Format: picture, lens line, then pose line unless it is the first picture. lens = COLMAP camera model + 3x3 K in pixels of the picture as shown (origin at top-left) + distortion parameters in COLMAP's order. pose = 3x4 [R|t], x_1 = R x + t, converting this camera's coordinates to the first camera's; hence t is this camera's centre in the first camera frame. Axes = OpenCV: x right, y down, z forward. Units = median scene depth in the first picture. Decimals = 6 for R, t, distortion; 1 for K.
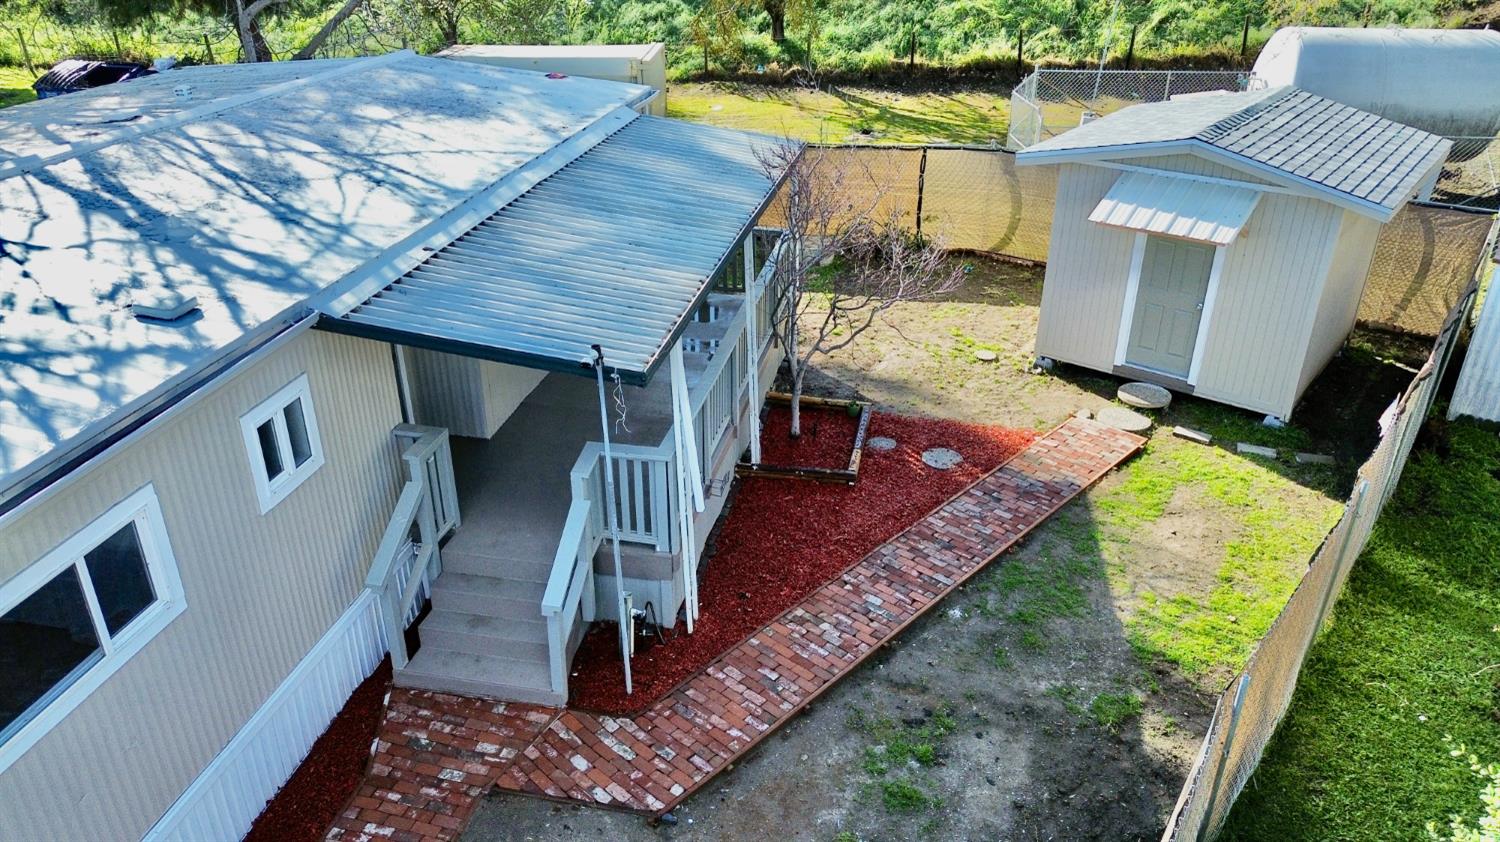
lens RADIAL K [[1050.7, 0, 746.5], [0, 1050.7, 422.4], [0, 0, 1]] dist [0.046772, -0.008574]
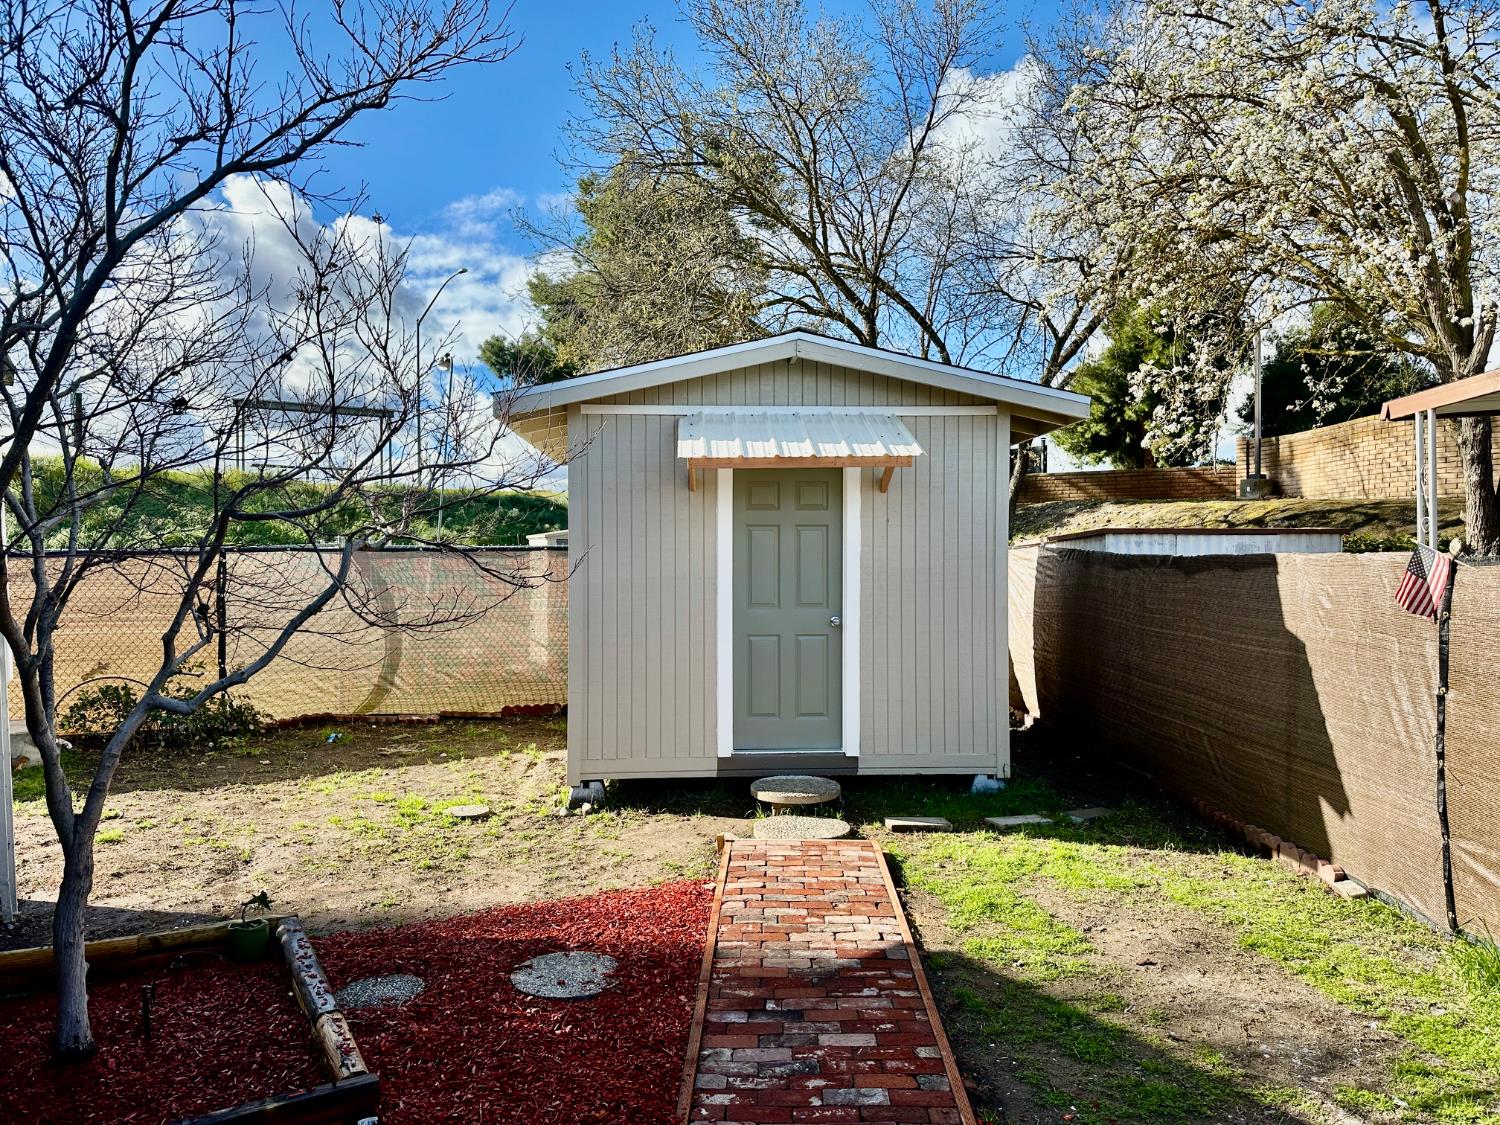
lens RADIAL K [[1056.8, 0, 756.3], [0, 1056.8, 561.1], [0, 0, 1]] dist [0.044220, -0.051326]
pose [[0.741731, -0.010573, 0.670614, -0.008729], [0.311071, 0.891252, -0.330008, 0.043468], [-0.594197, 0.453386, 0.664358, 0.590228]]
